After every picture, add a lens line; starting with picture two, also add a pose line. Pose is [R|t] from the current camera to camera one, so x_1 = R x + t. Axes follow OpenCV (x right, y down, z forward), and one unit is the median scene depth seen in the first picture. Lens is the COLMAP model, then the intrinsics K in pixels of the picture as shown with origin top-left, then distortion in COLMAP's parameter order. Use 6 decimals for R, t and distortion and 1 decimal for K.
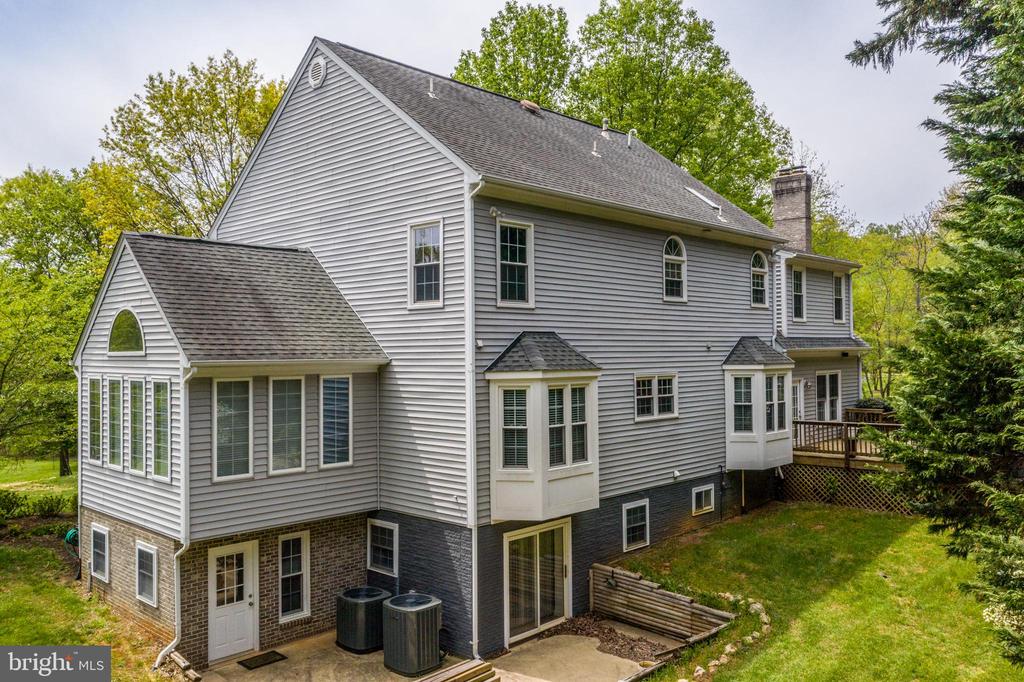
lens RADIAL K [[775.6, 0, 666.6], [0, 775.6, 341.8], [0, 0, 1]] dist [0.033339, -0.038952]
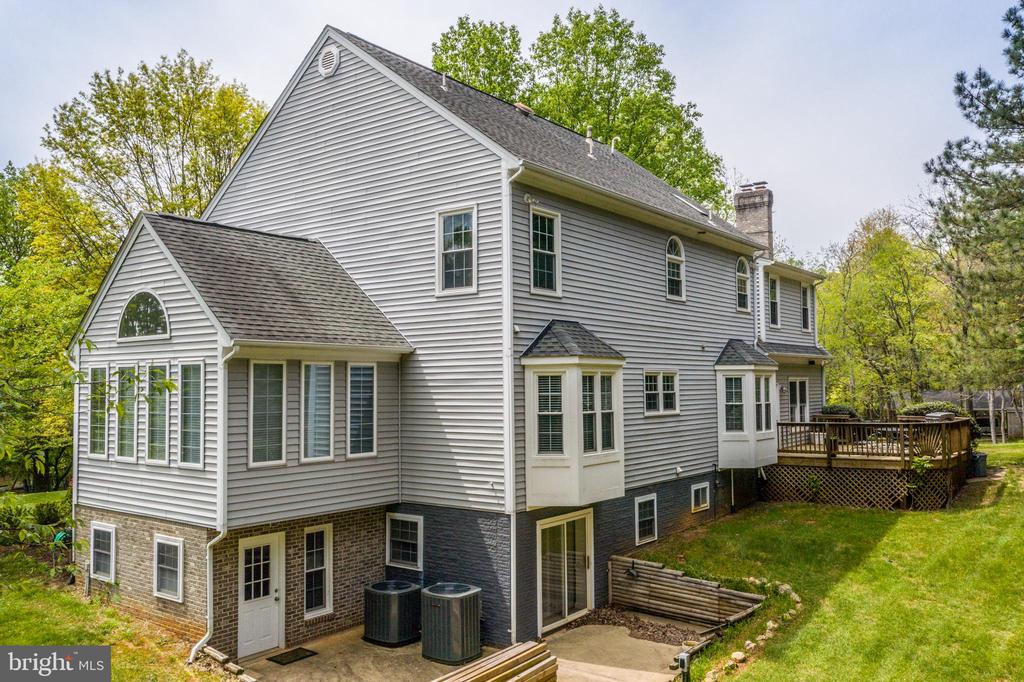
lens RADIAL K [[775.6, 0, 666.6], [0, 775.6, 341.8], [0, 0, 1]] dist [0.033339, -0.038952]
pose [[0.994687, -0.001793, 0.102931, -0.139831], [0.005570, 0.999321, -0.036413, 0.052333], [-0.102795, 0.036793, 0.994022, -0.011710]]
